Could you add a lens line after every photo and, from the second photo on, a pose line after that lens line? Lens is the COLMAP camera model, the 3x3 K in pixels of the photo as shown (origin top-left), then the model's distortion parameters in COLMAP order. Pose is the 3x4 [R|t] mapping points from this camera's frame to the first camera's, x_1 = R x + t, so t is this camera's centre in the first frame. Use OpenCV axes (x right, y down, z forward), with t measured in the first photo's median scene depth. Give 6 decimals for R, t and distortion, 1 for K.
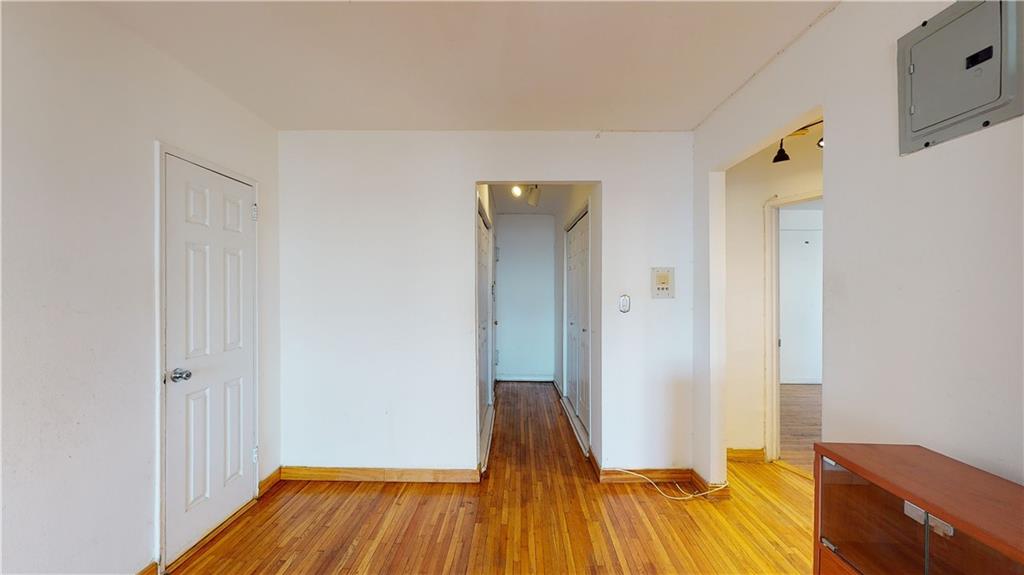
lens RADIAL K [[377.7, 0, 507.6], [0, 377.7, 292.1], [0, 0, 1]] dist [-0.000319, -0.000267]
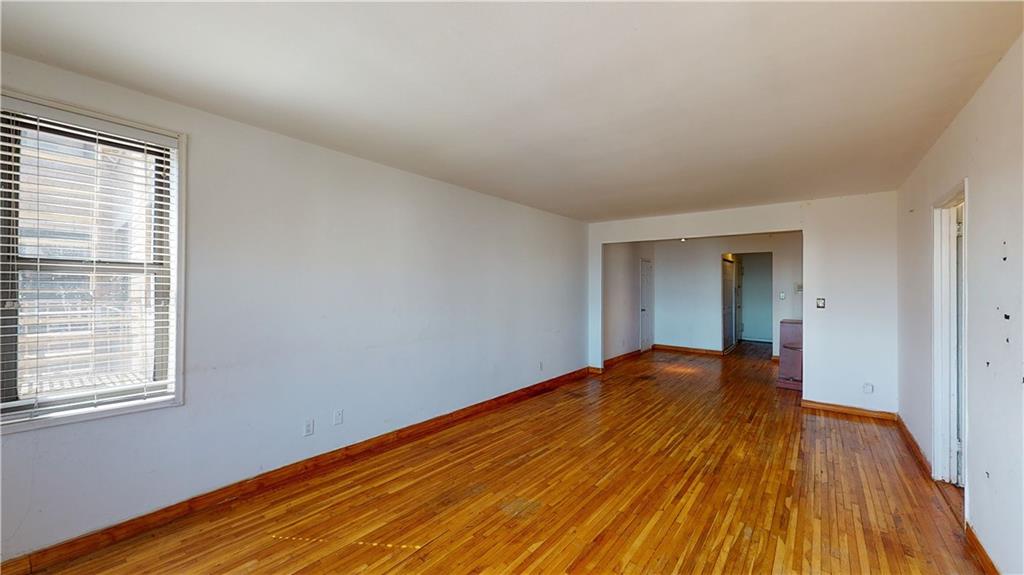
lens RADIAL K [[377.7, 0, 515.6], [0, 377.7, 288.4], [0, 0, 1]] dist [-0.000319, -0.000267]
pose [[0.806878, 0.001496, -0.590716, 0.365625], [-0.000235, 0.999998, 0.002212, -0.029947], [0.590718, -0.001646, 0.806877, -2.346960]]
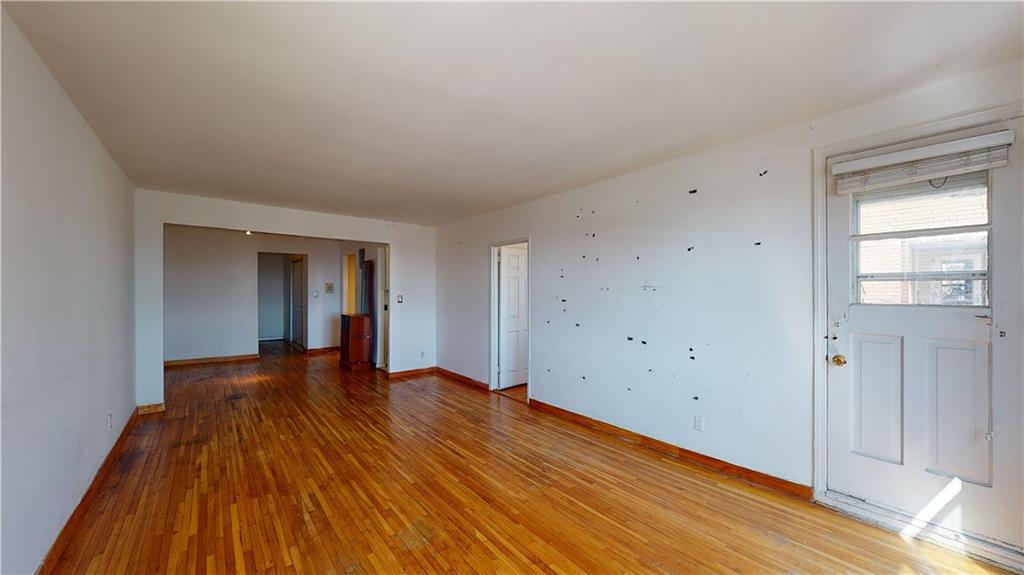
lens RADIAL K [[377.7, 0, 510.1], [0, 377.7, 288.2], [0, 0, 1]] dist [-0.000319, -0.000267]
pose [[0.743695, 0.003242, 0.668512, -0.570663], [-0.004304, 0.999991, -0.000062, -0.029420], [-0.668506, -0.002832, 0.743702, -2.341021]]
